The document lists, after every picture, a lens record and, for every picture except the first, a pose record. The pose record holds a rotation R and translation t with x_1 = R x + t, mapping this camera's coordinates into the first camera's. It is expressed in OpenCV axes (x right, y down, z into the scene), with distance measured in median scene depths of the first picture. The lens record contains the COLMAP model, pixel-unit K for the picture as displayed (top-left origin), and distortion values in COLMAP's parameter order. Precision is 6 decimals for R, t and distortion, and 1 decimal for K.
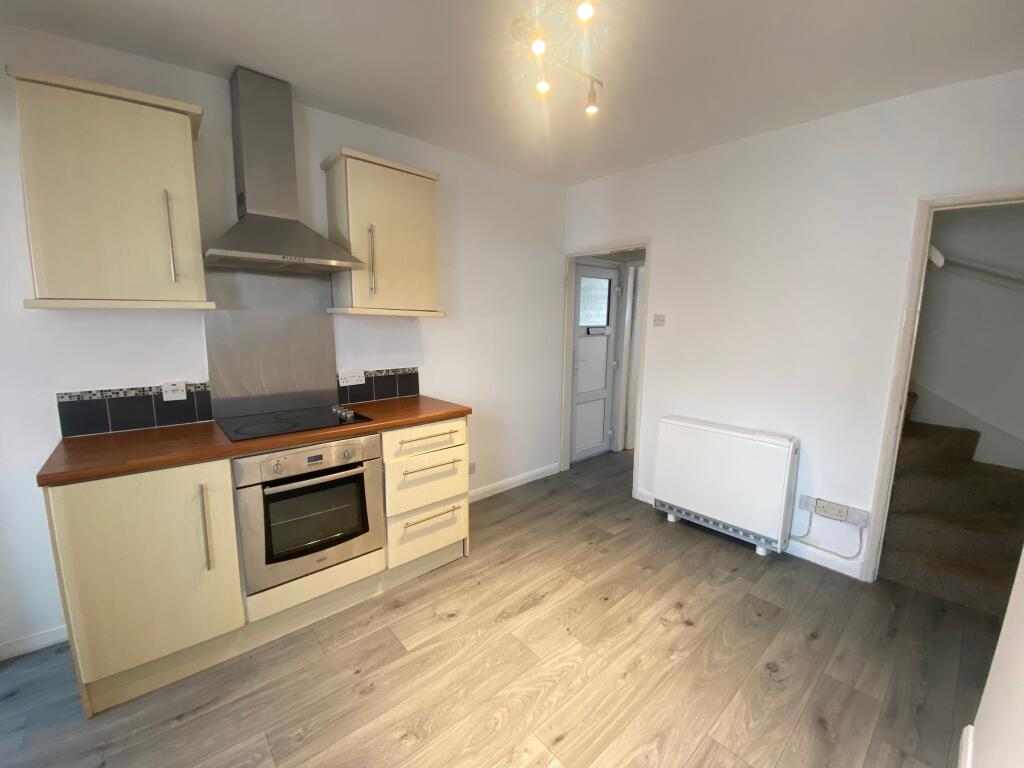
lens RADIAL K [[409.0, 0, 507.1], [0, 409.0, 381.0], [0, 0, 1]] dist [-0.016519, -0.000369]
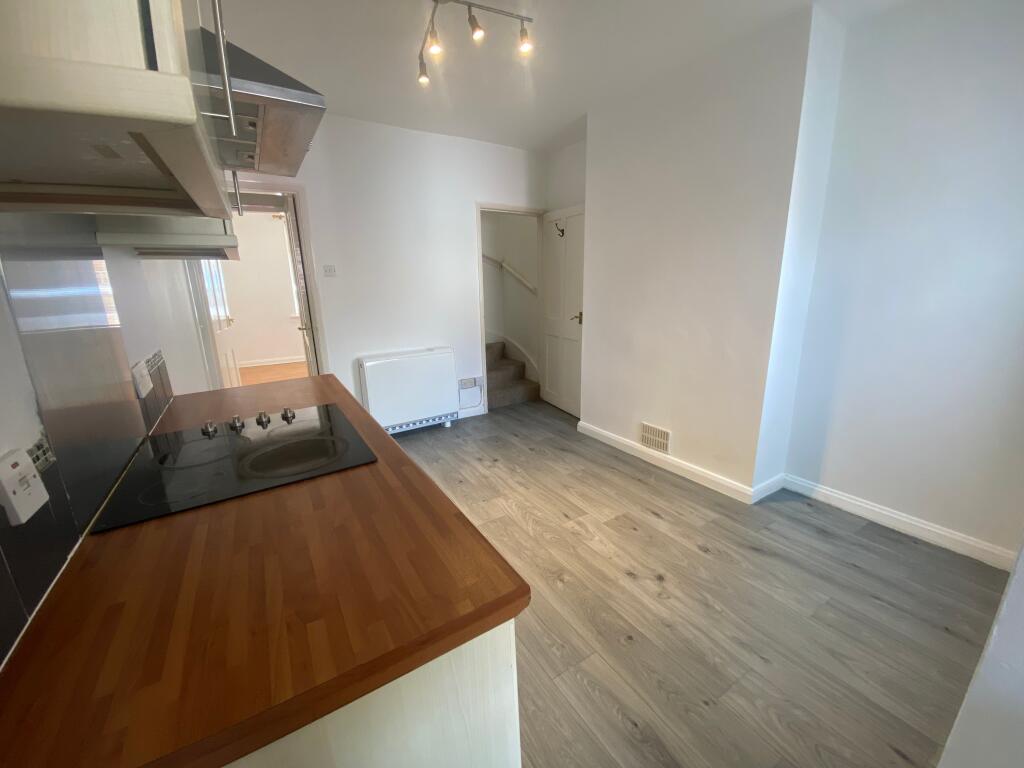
lens RADIAL K [[409.0, 0, 507.1], [0, 409.0, 381.0], [0, 0, 1]] dist [-0.016519, -0.000369]
pose [[0.169717, -0.246752, 0.954101, -1.084272], [0.172180, 0.960680, 0.217826, -0.047103], [-0.970335, 0.127308, 0.205530, 0.637839]]
